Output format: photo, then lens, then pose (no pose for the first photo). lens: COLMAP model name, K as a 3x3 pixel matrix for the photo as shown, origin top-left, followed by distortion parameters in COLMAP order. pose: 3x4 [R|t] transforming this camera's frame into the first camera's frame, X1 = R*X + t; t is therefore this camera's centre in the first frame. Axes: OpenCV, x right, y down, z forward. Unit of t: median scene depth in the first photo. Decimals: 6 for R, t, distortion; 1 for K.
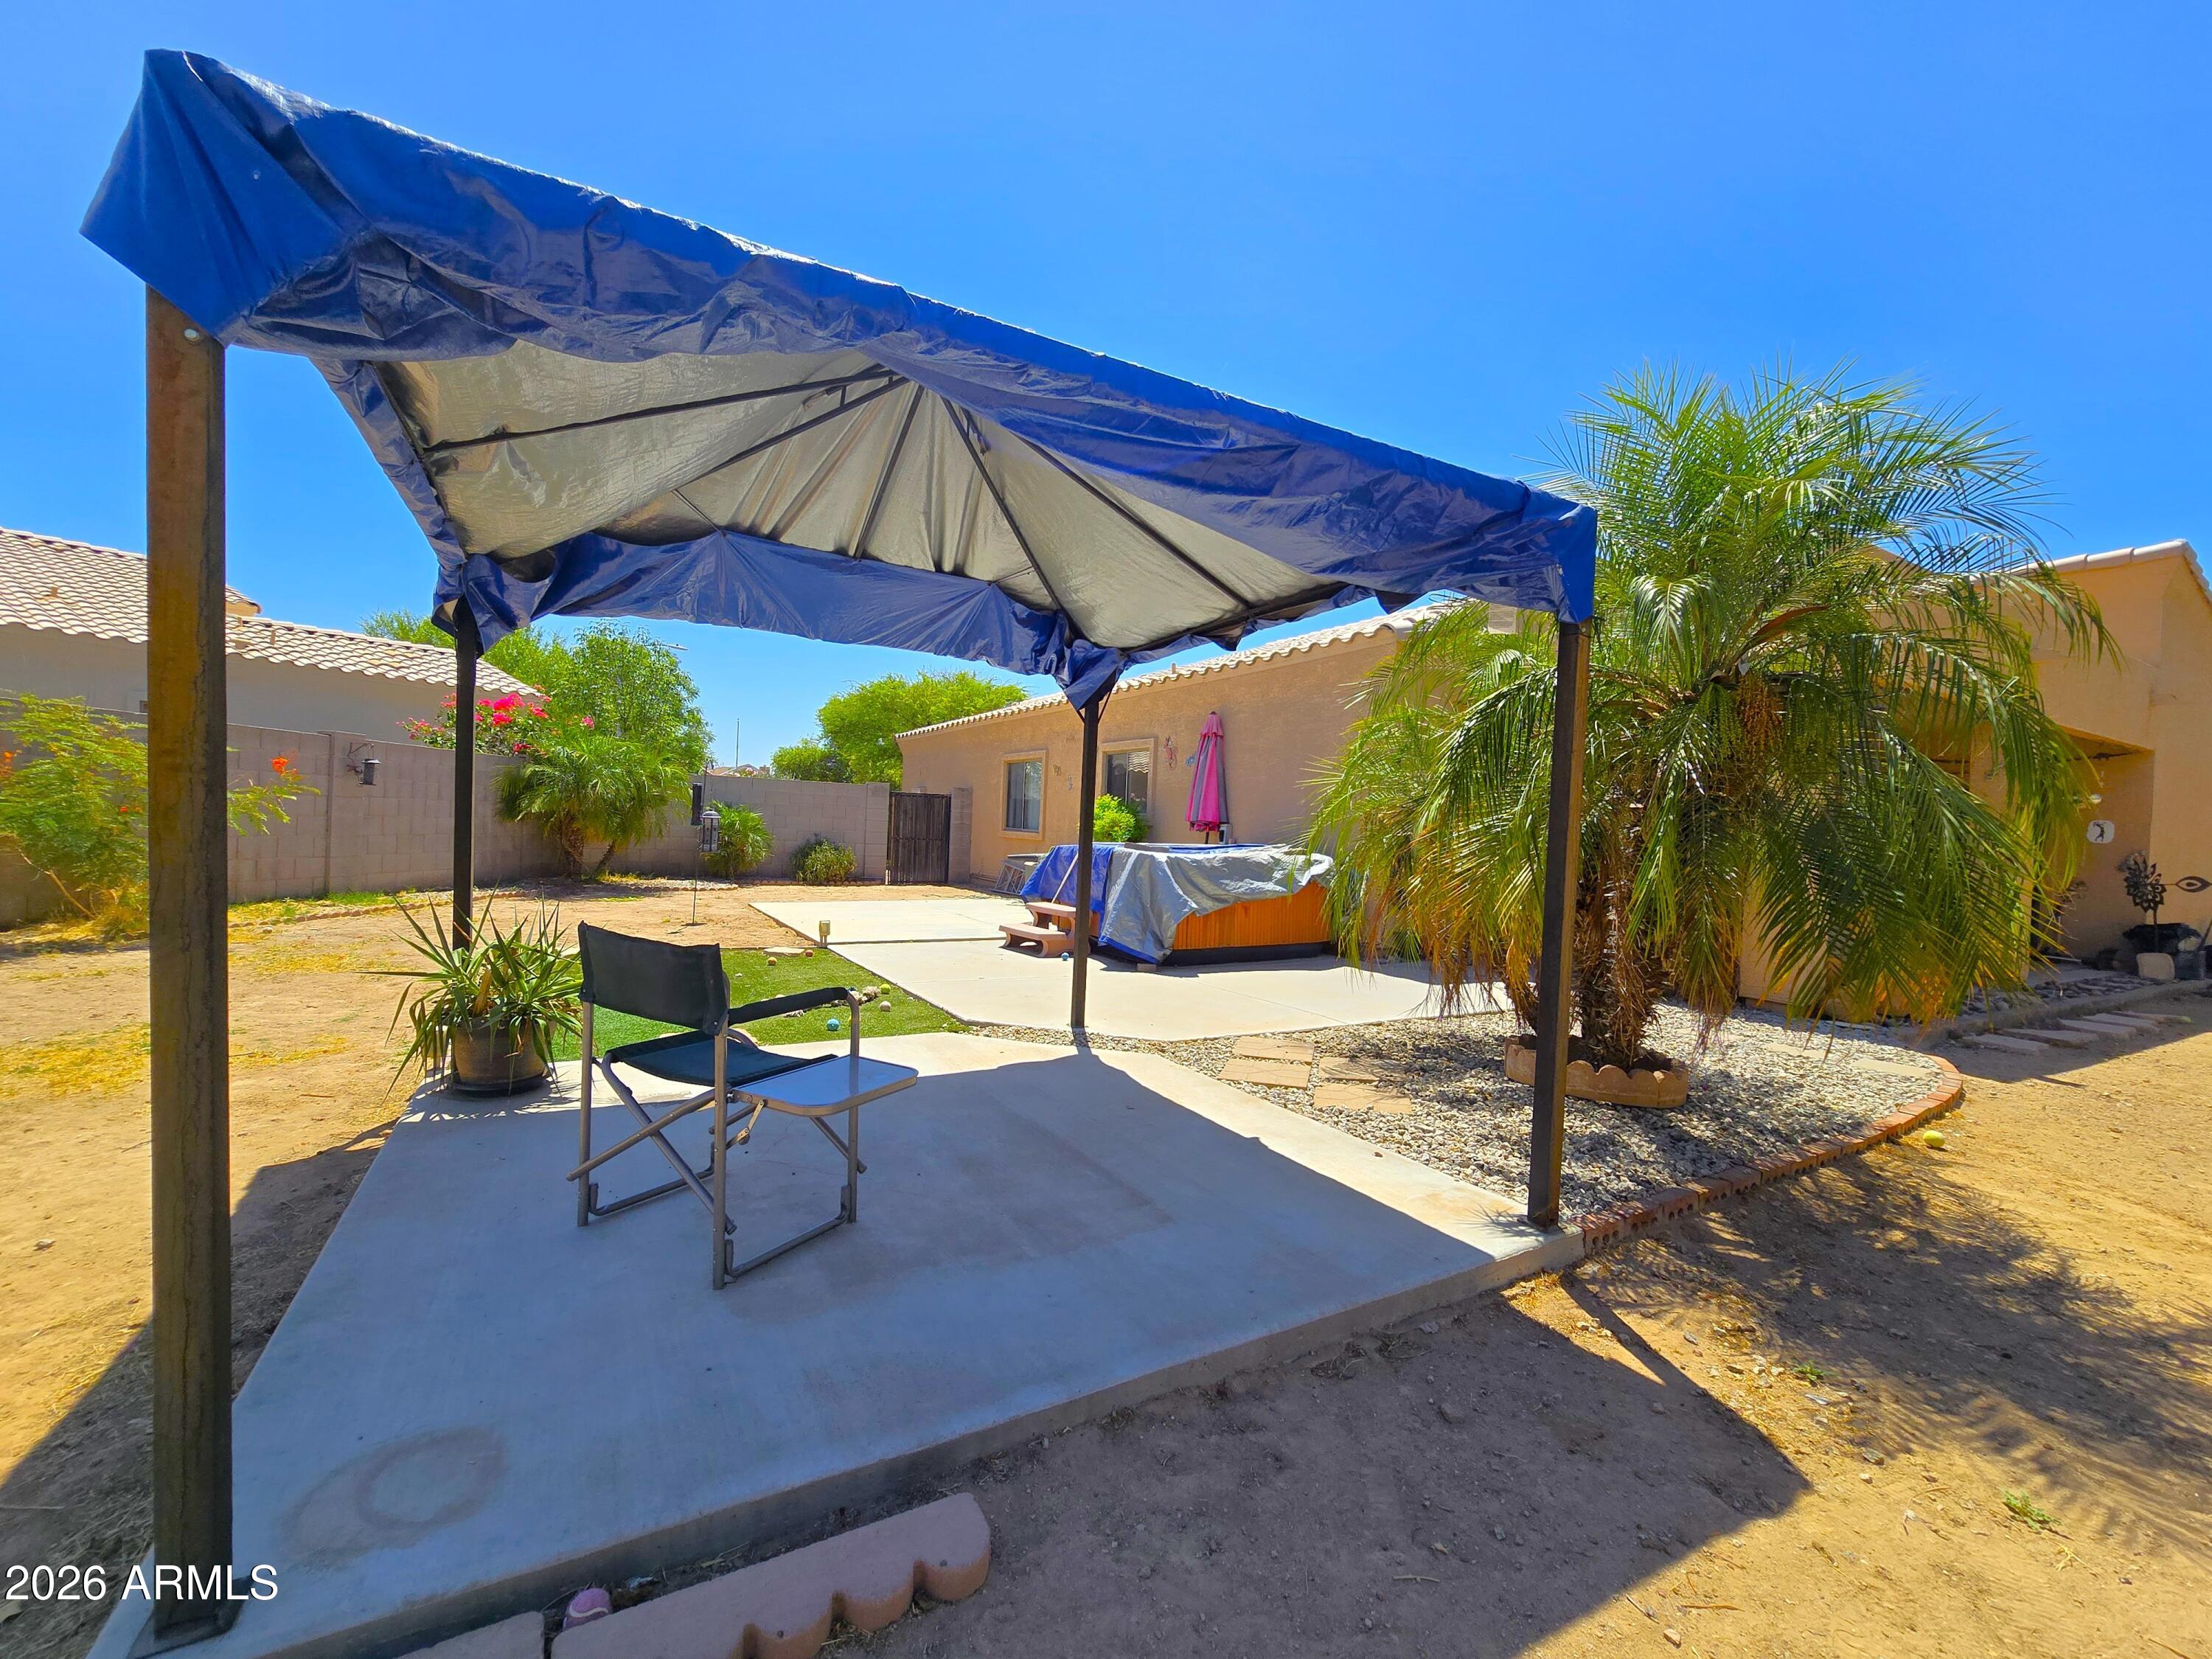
lens RADIAL K [[899.5, 0, 1099.7], [0, 899.5, 851.7], [0, 0, 1]] dist [0.000812, -0.000033]
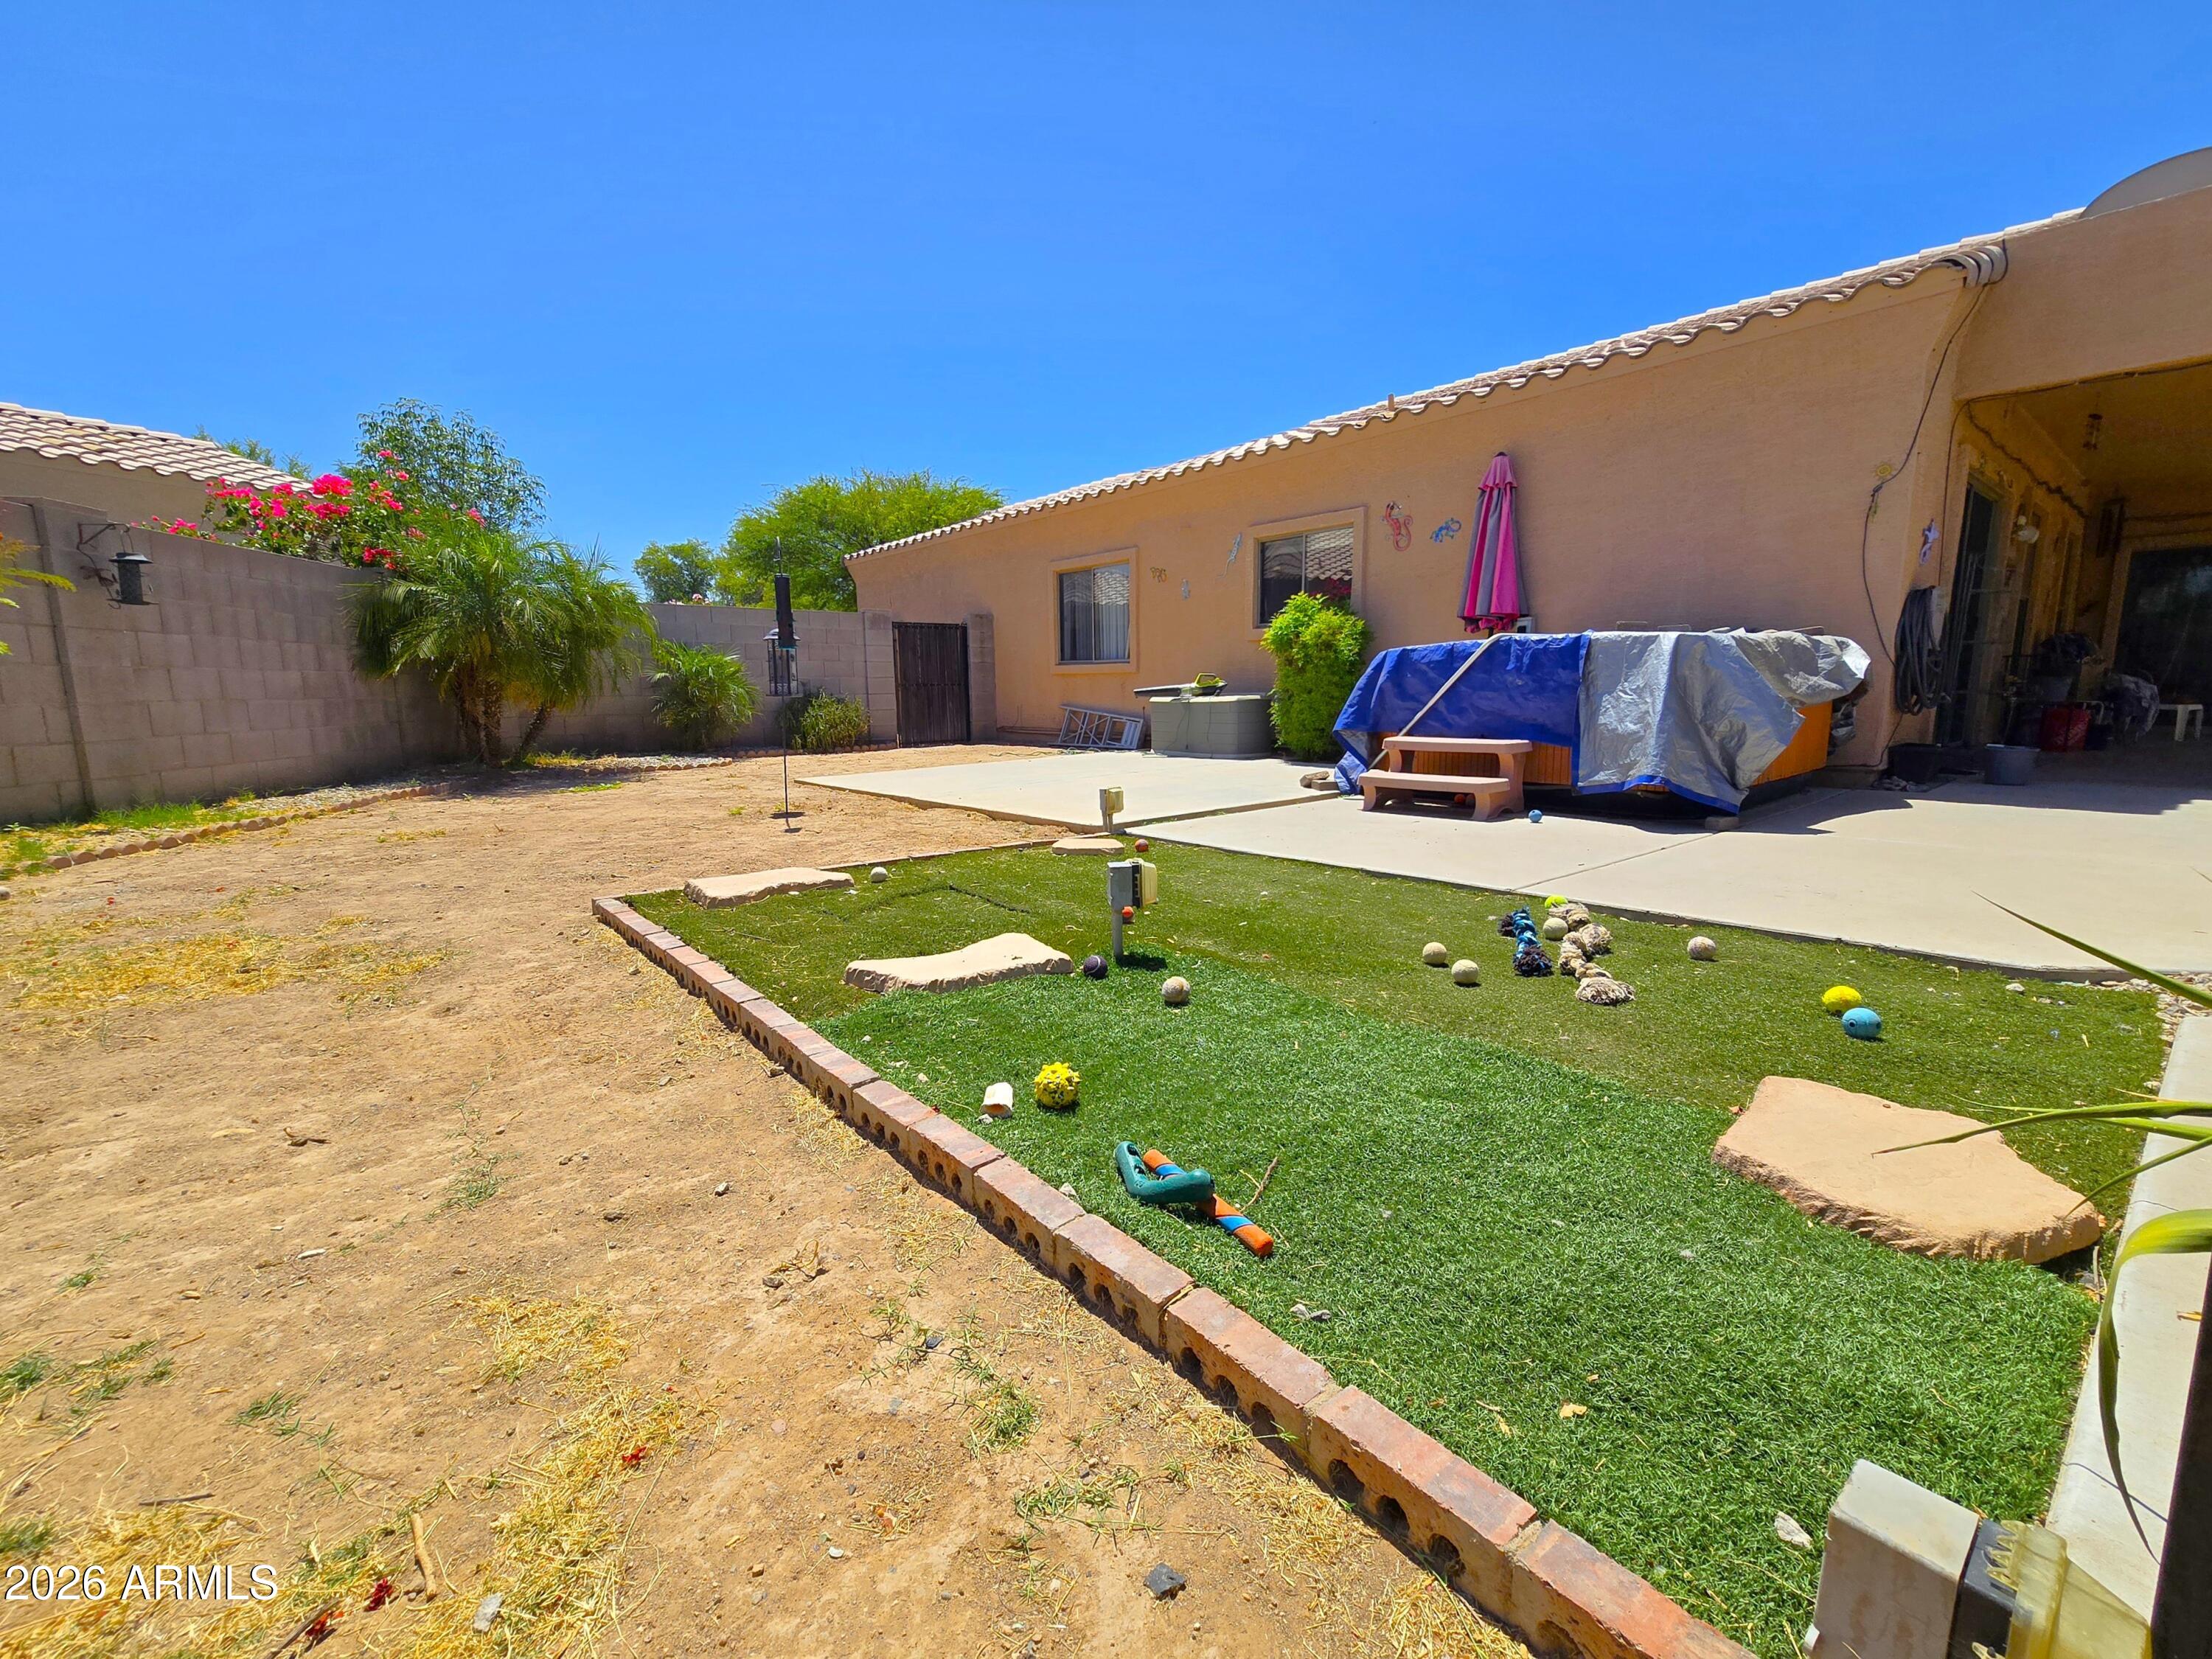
lens RADIAL K [[924.2, 0, 1090.6], [0, 924.2, 843.9], [0, 0, 1]] dist [-0.000526, -0.000038]
pose [[0.983523, -0.082829, 0.160689, -0.329837], [0.059048, 0.987298, 0.147501, 0.018022], [-0.170866, -0.135582, 0.975921, 0.324785]]
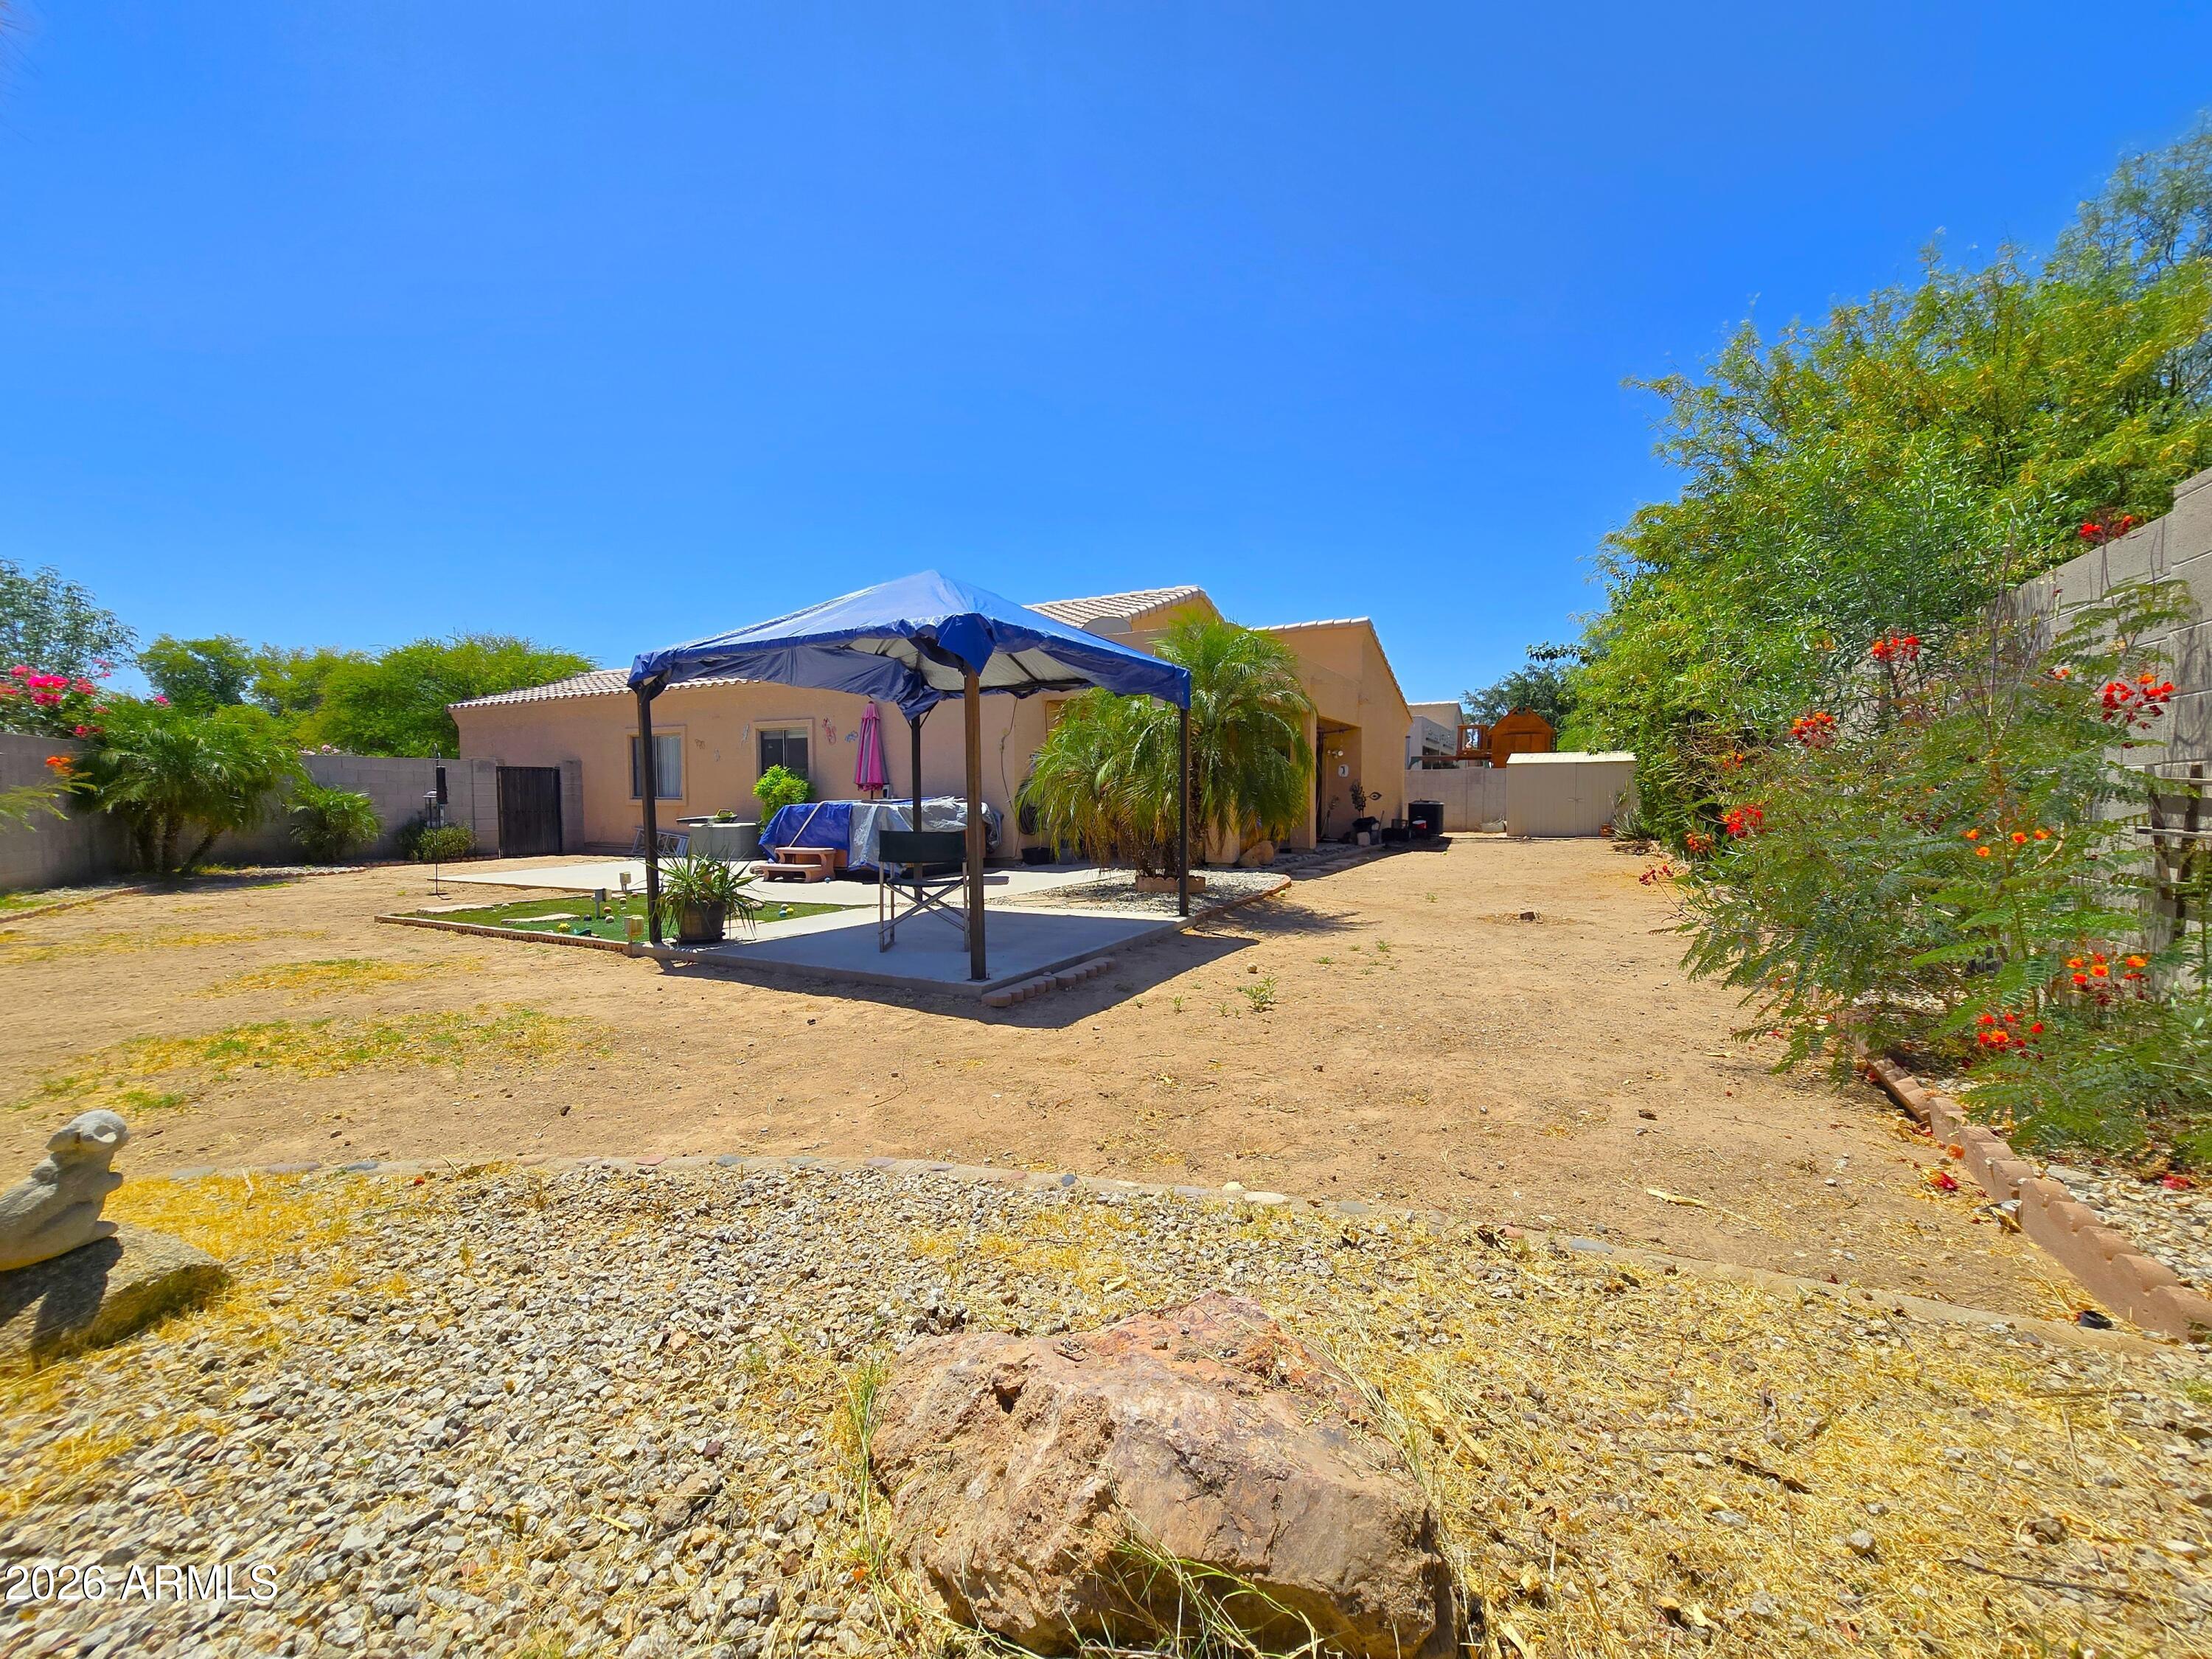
lens RADIAL K [[924.2, 0, 1090.6], [0, 924.2, 843.9], [0, 0, 1]] dist [-0.000526, -0.000038]
pose [[0.850817, -0.071922, 0.520517, -0.332819], [0.053193, 0.997289, 0.050853, 0.004151], [-0.522763, -0.015578, 0.852336, -0.353986]]
